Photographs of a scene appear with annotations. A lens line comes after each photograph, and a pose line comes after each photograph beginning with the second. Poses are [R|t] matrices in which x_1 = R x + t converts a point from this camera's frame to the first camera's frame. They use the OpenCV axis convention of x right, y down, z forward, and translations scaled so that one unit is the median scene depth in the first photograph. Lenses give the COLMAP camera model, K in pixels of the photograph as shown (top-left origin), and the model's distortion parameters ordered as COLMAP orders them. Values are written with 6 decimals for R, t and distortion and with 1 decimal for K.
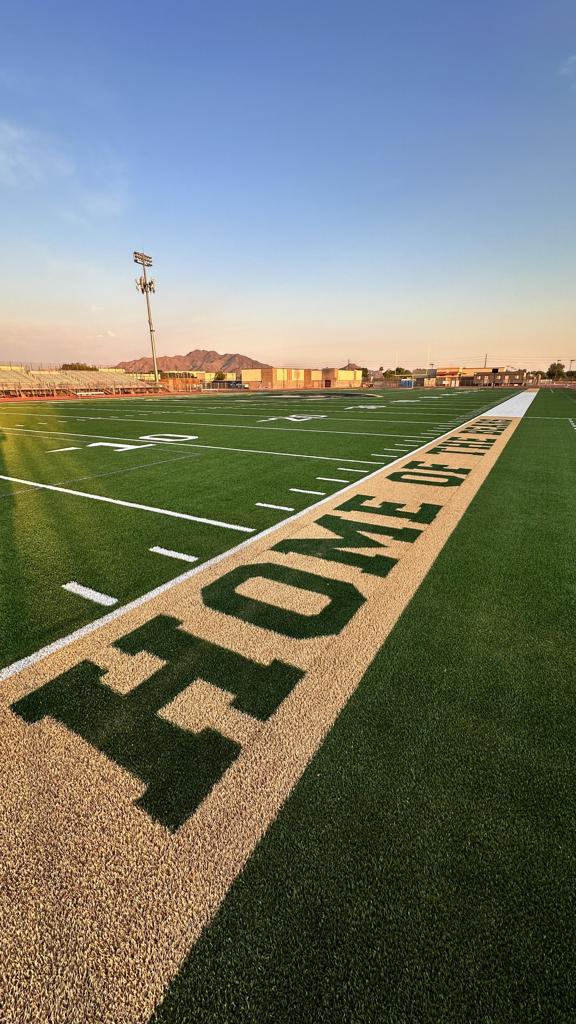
lens RADIAL K [[412.2, 0, 285.2], [0, 412.2, 513.6], [0, 0, 1]] dist [-0.000268, 0.000158]
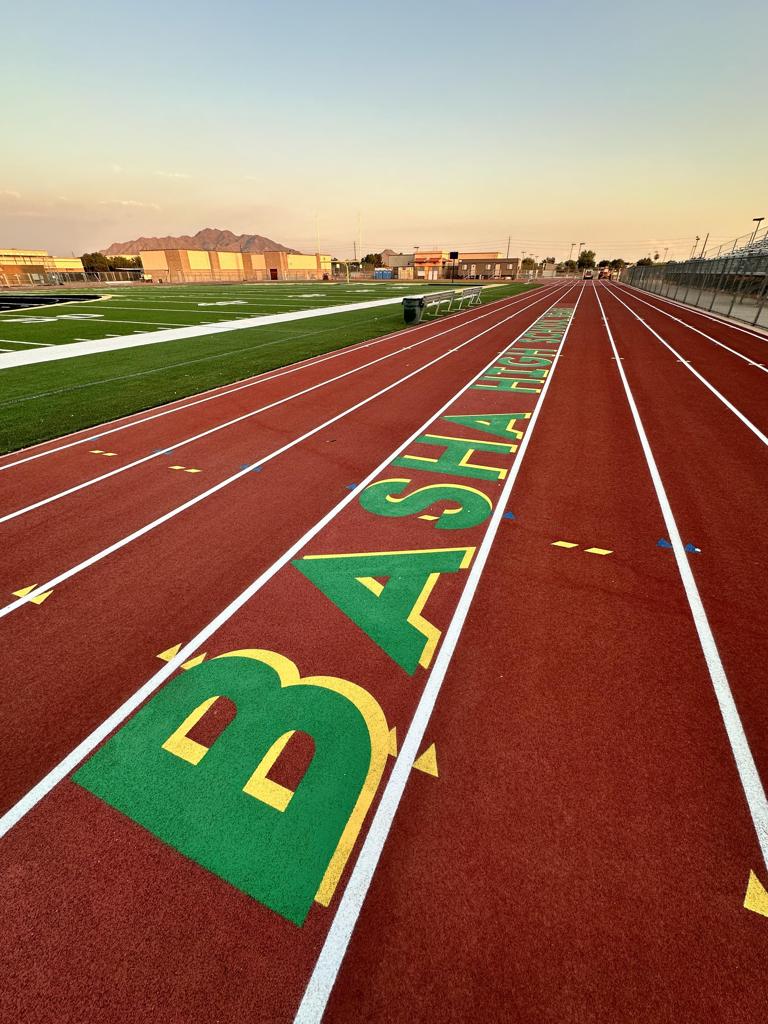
lens RADIAL K [[415.5, 0, 384.0], [0, 415.5, 512.0], [0, 0, 1]] dist [-0.000080, -0.000014]
pose [[0.991154, -0.060573, 0.118089, 0.194916], [0.033952, 0.975889, 0.215611, -0.054886], [-0.128302, -0.209694, 0.969313, 0.168635]]
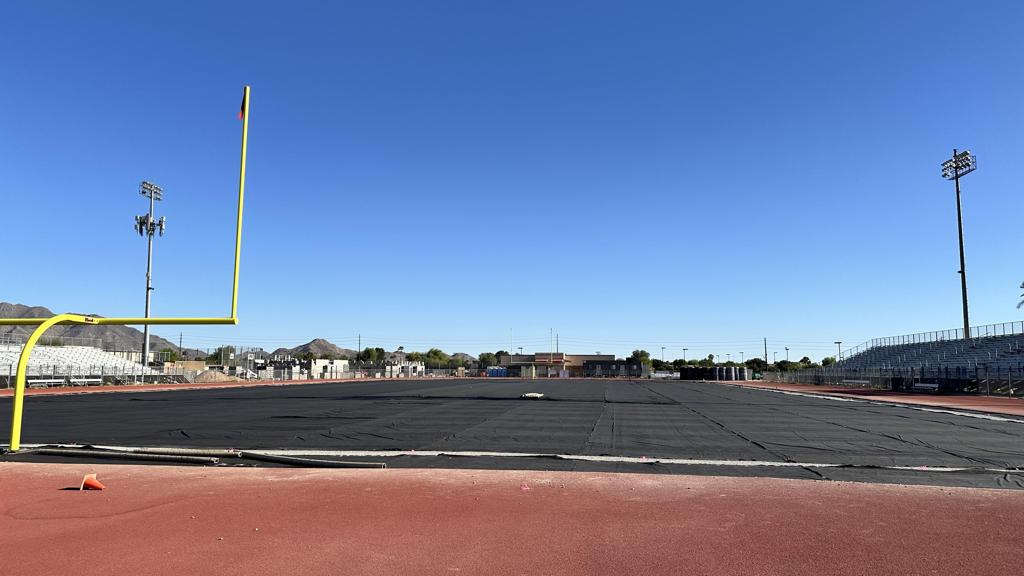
lens RADIAL K [[720.3, 0, 512.0], [0, 720.3, 288.0], [0, 0, 1]] dist [0.085677, -0.003120]
pose [[0.915132, 0.063545, 0.398116, -0.201289], [0.104324, 0.916539, -0.386098, 0.038623], [-0.389423, 0.394864, 0.832125, -0.121214]]
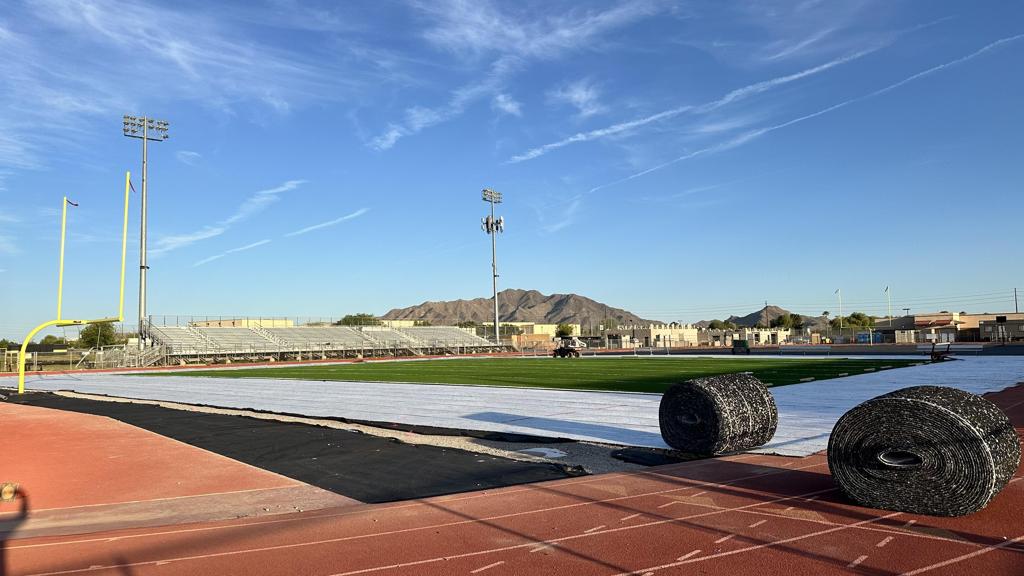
lens RADIAL K [[720.3, 0, 512.0], [0, 720.3, 288.0], [0, 0, 1]] dist [0.085677, -0.003120]
pose [[0.981983, -0.021703, -0.187716, -0.028476], [-0.048985, 0.930191, -0.363794, 0.055783], [0.182507, 0.366435, 0.912369, -0.176835]]
